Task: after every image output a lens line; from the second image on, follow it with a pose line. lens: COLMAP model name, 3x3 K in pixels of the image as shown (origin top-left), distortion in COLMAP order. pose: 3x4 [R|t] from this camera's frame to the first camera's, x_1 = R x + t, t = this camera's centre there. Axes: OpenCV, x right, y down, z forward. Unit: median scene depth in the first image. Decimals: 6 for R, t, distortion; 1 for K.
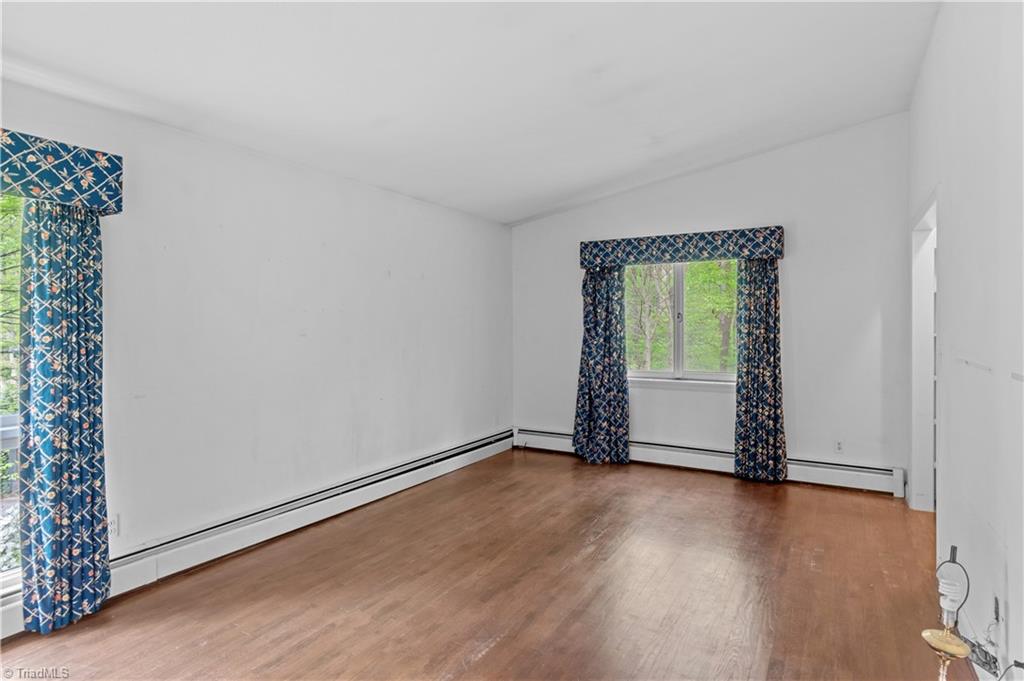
lens RADIAL K [[562.5, 0, 516.4], [0, 562.5, 324.9], [0, 0, 1]] dist [0.002744, 0.000478]
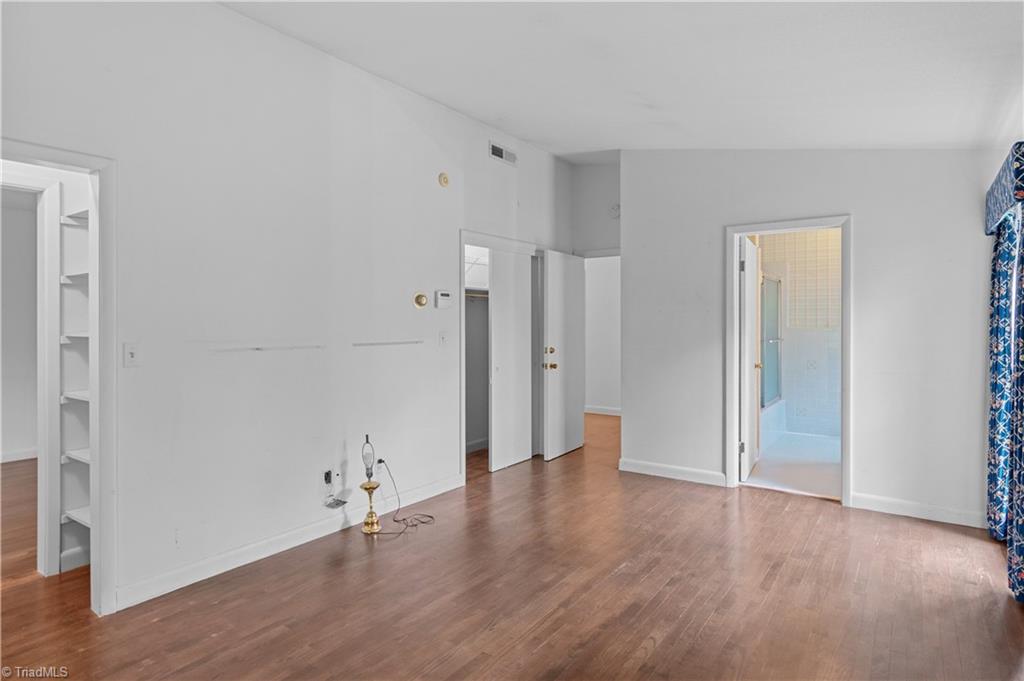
lens RADIAL K [[562.5, 0, 516.4], [0, 562.5, 324.9], [0, 0, 1]] dist [0.002744, 0.000478]
pose [[-0.995883, 0.001039, 0.090647, 0.058737], [0.001763, 0.999967, 0.007911, -0.000487], [-0.090635, 0.008038, -0.995852, 2.034059]]
